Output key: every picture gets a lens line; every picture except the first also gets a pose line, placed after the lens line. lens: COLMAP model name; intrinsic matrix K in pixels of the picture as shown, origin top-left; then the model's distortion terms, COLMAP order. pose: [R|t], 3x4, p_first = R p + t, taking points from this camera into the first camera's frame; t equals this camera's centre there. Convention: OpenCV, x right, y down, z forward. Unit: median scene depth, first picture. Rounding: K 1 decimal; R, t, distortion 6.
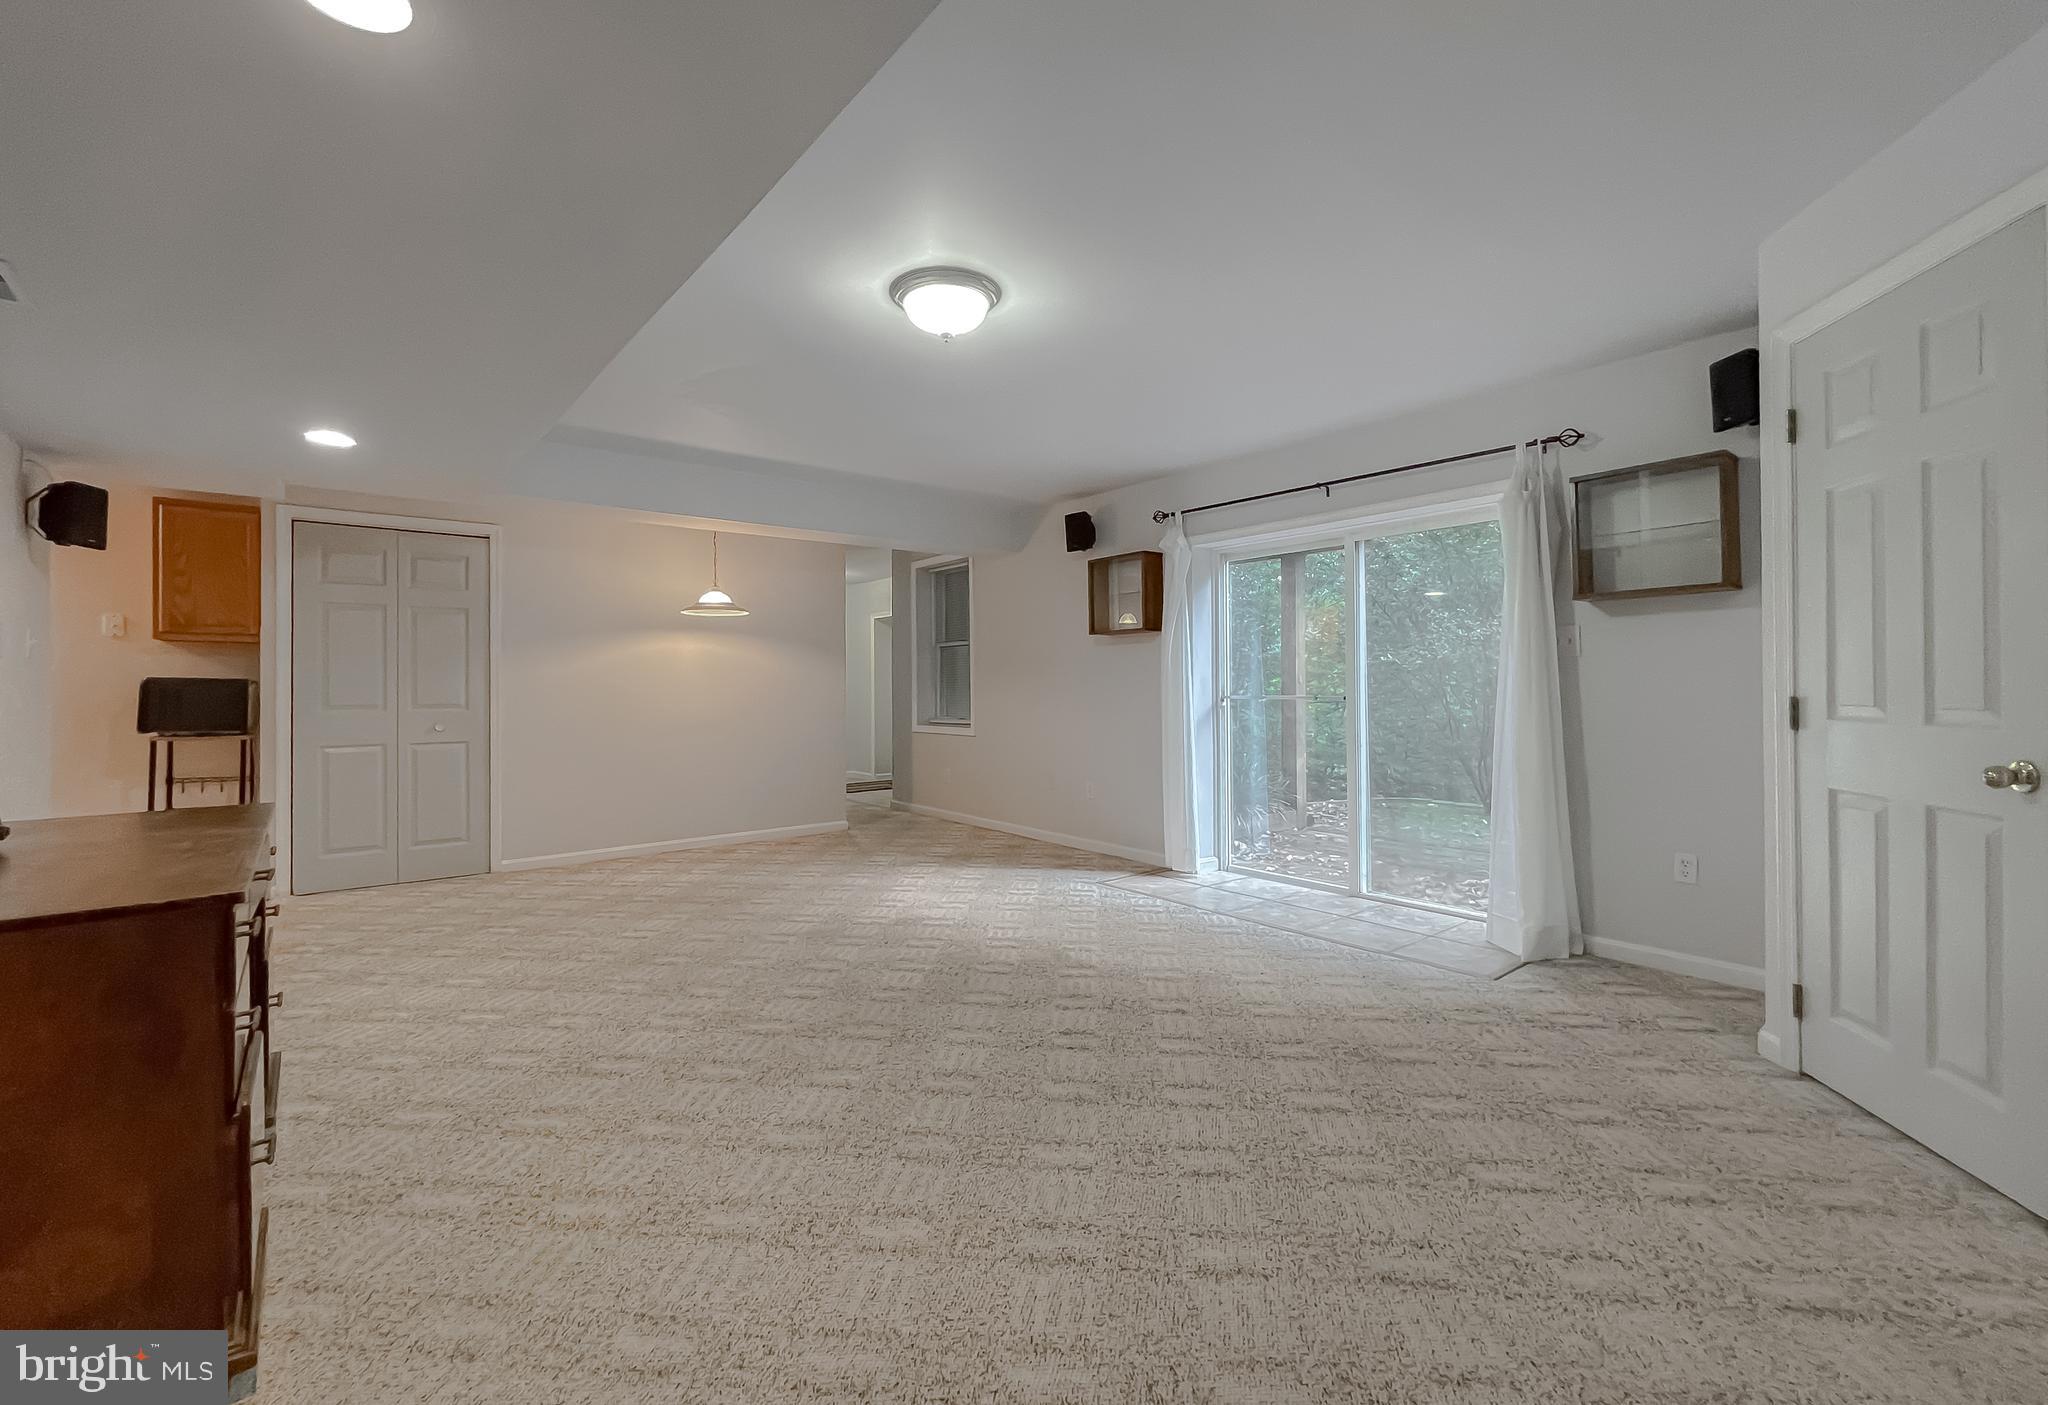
lens RADIAL K [[856.7, 0, 1017.9], [0, 856.7, 677.9], [0, 0, 1]] dist [-0.000150, 0.000076]
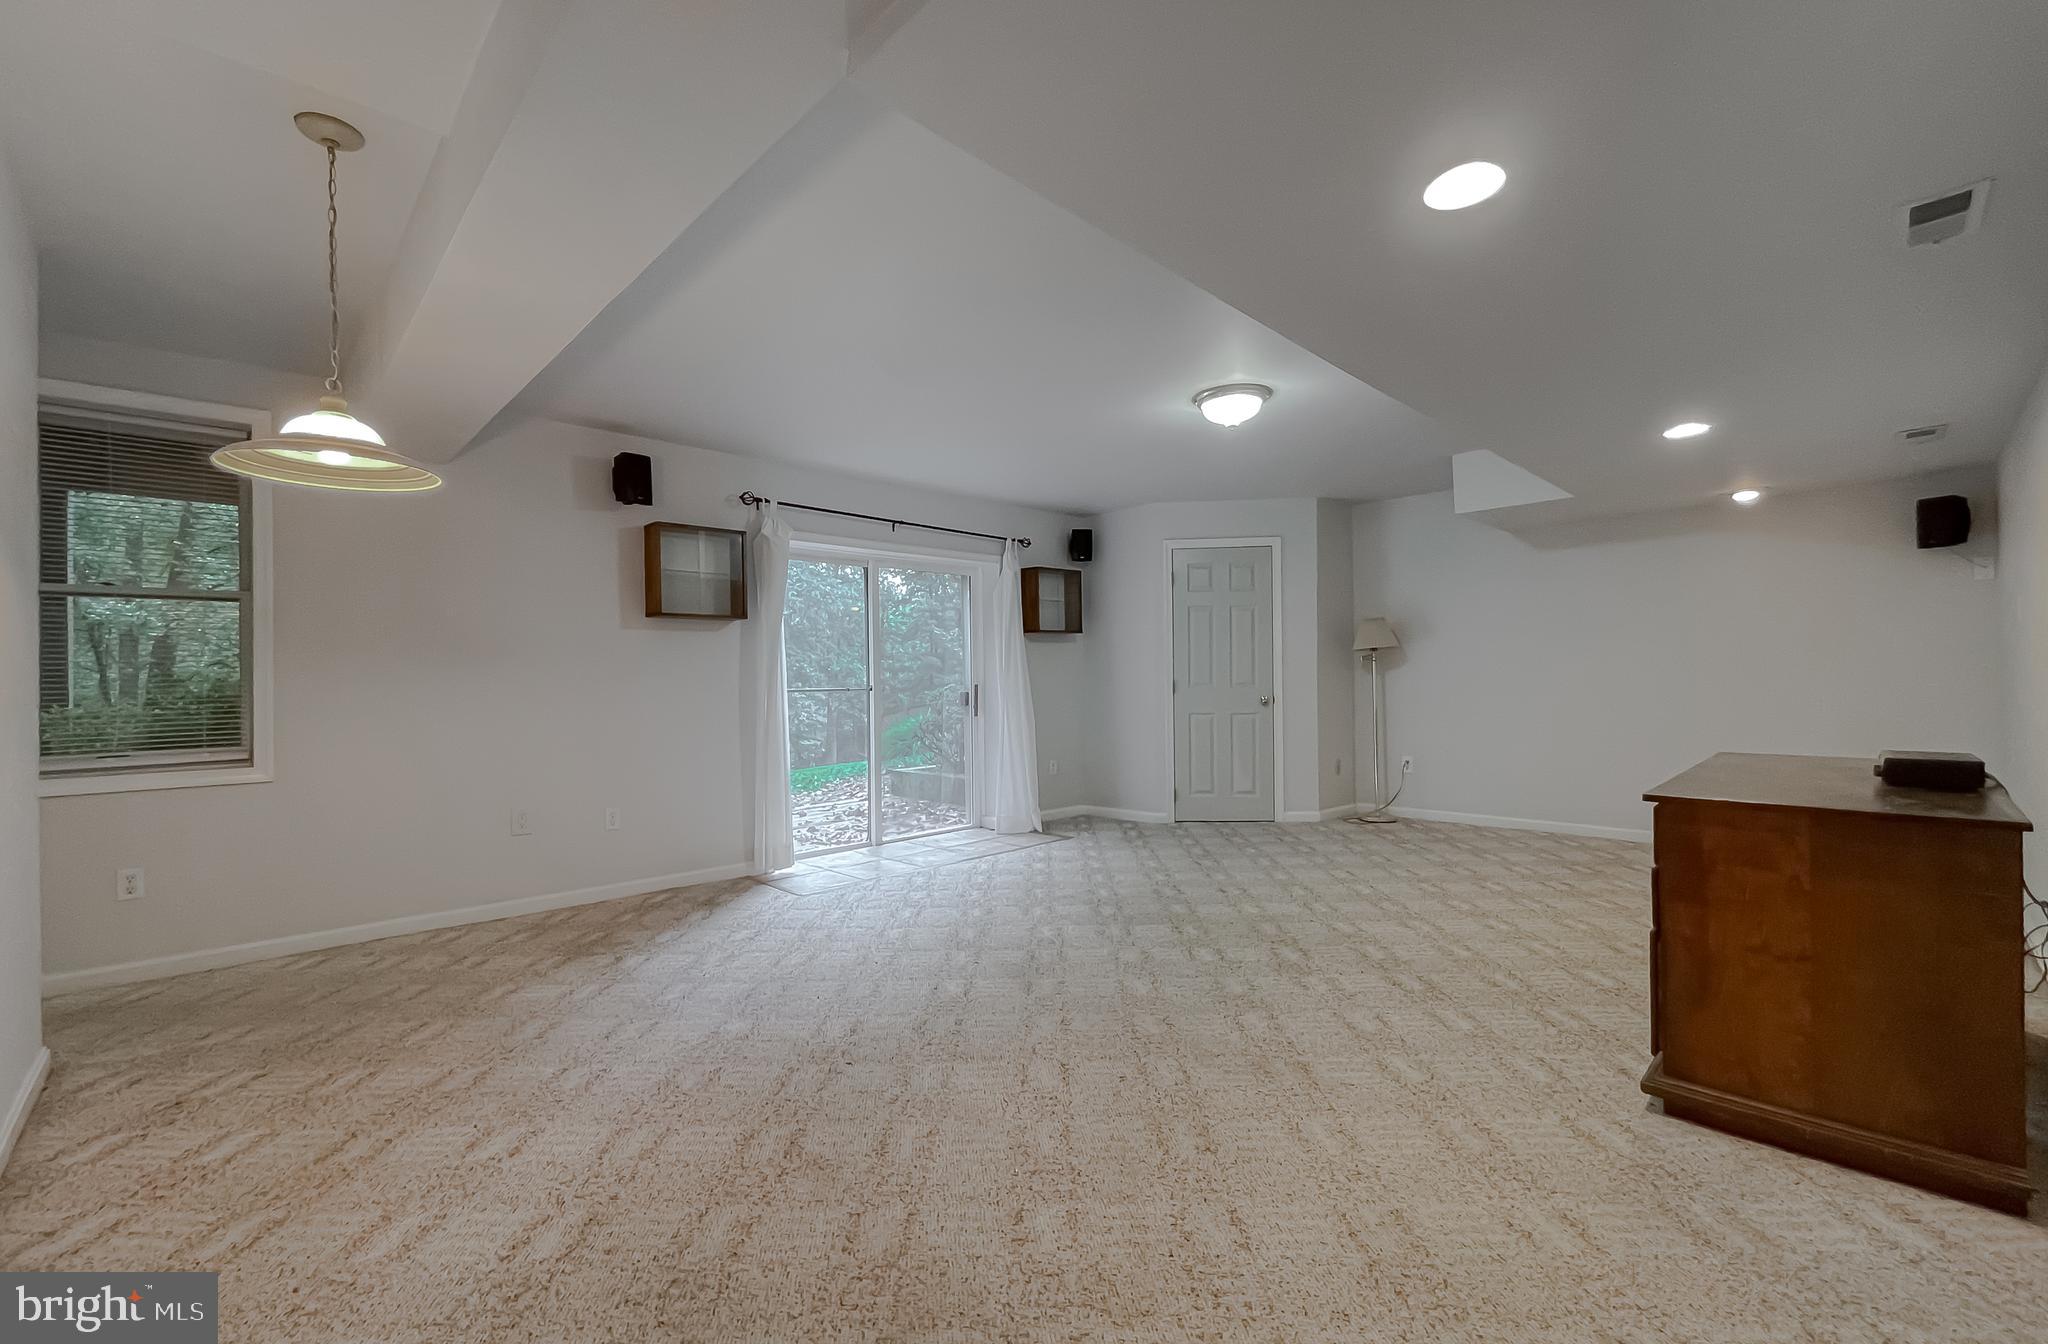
lens RADIAL K [[834.4, 0, 1024.0], [0, 834.4, 672.0], [0, 0, 1]] dist [-0.001453, -0.000175]
pose [[-0.081648, 0.011849, 0.996591, -0.959846], [0.002593, 0.999928, -0.011676, 0.015186], [-0.996658, 0.001630, -0.081673, 0.980289]]
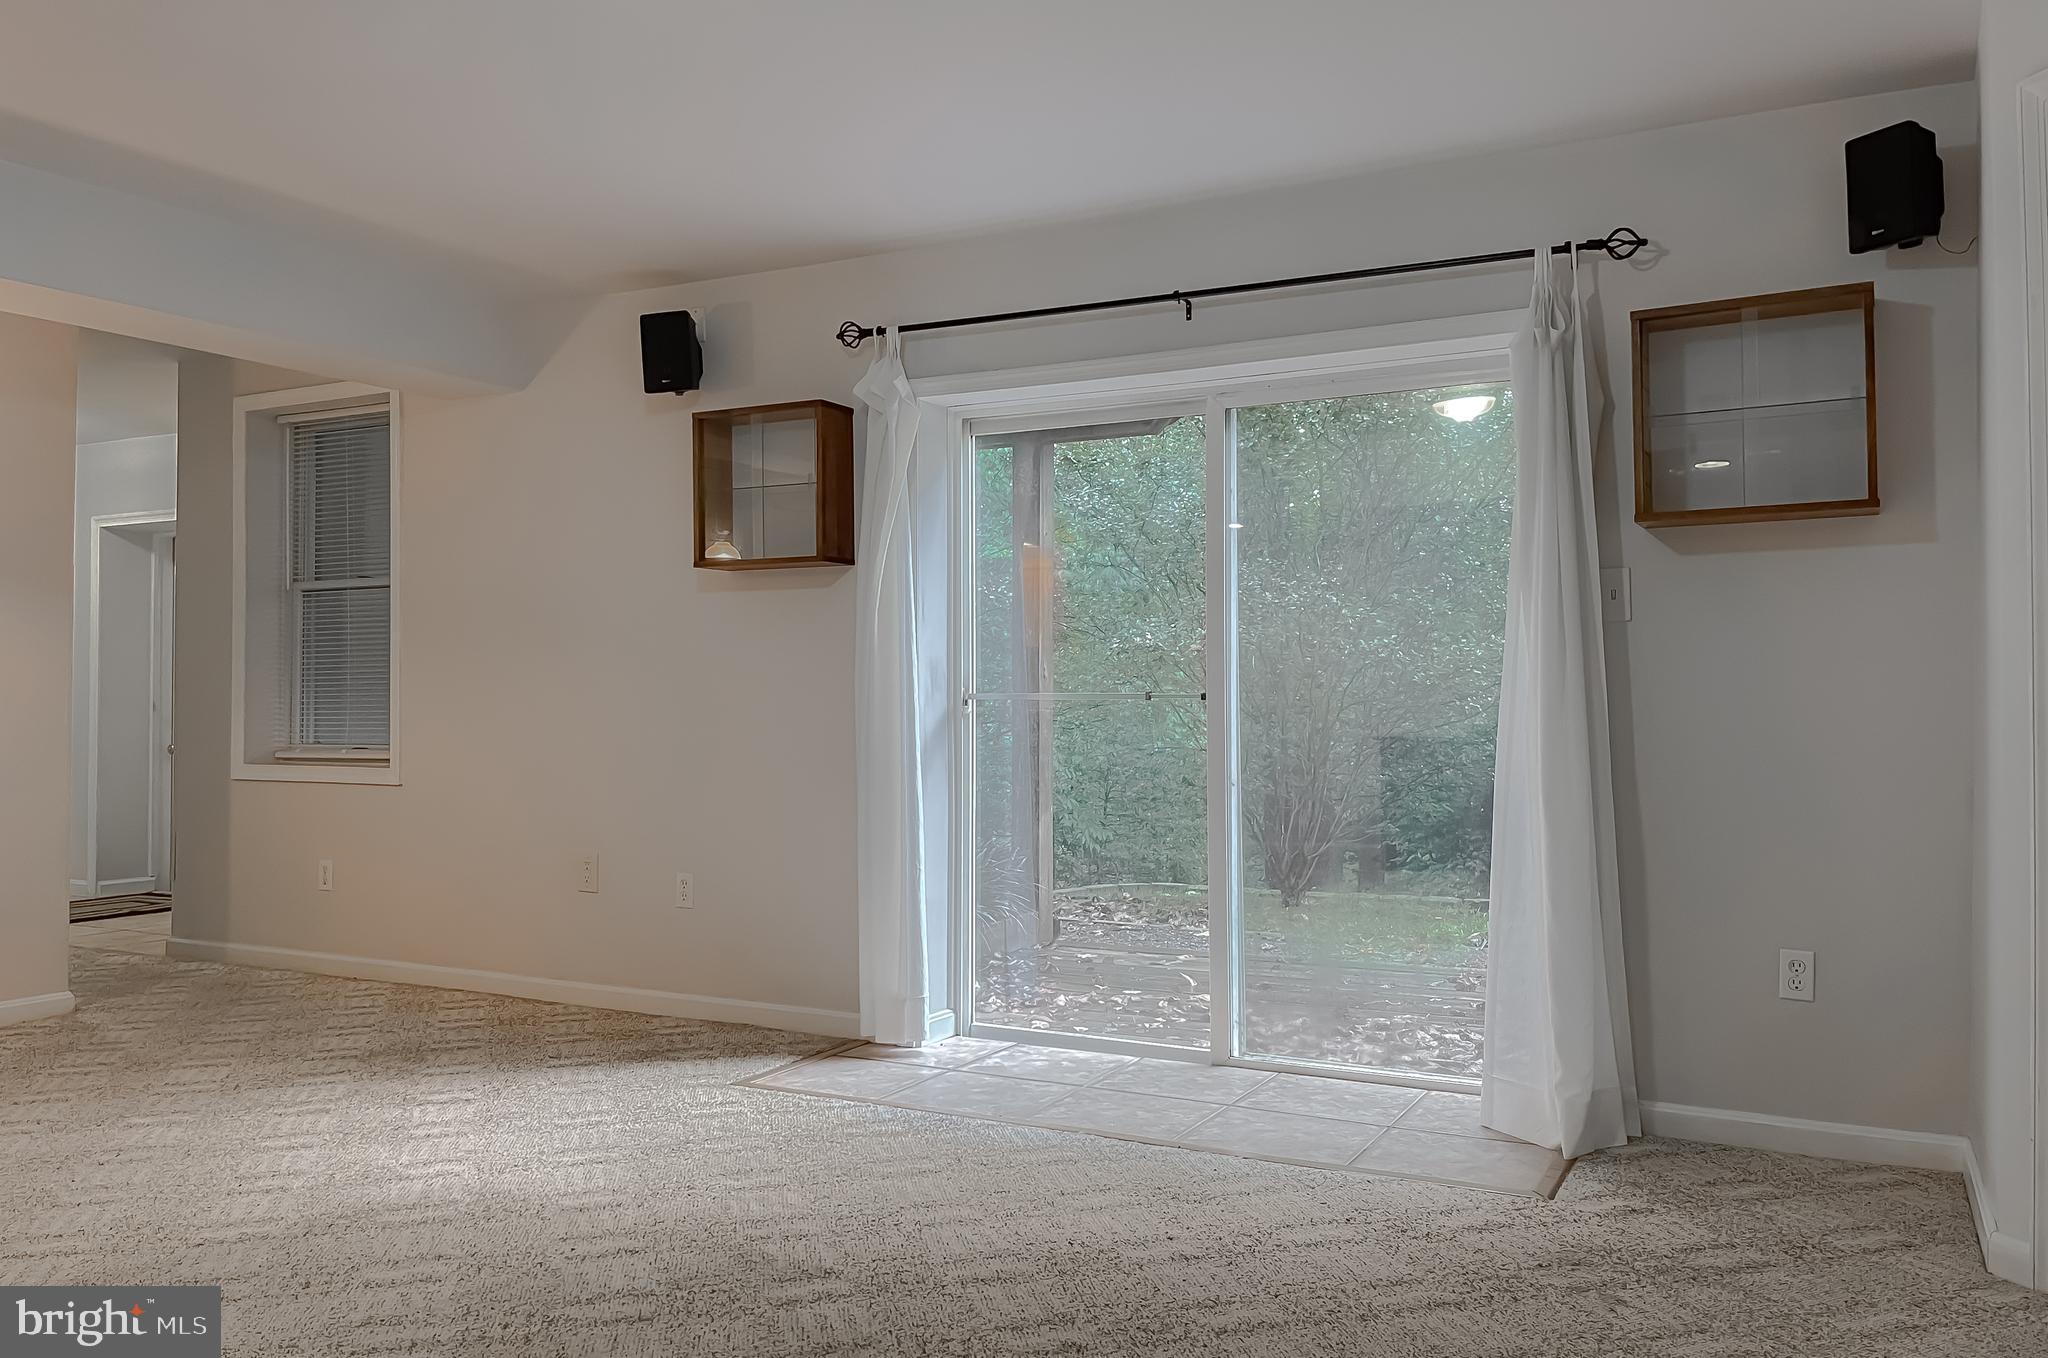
lens RADIAL K [[1570.7, 0, 1034.2], [0, 1570.7, 677.2], [0, 0, 1]] dist [0.064995, -0.060638]
pose [[0.918300, 0.010349, 0.395750, -0.123368], [-0.009096, 0.999946, -0.005044, 0.018680], [-0.395780, 0.001032, 0.918345, 0.147483]]
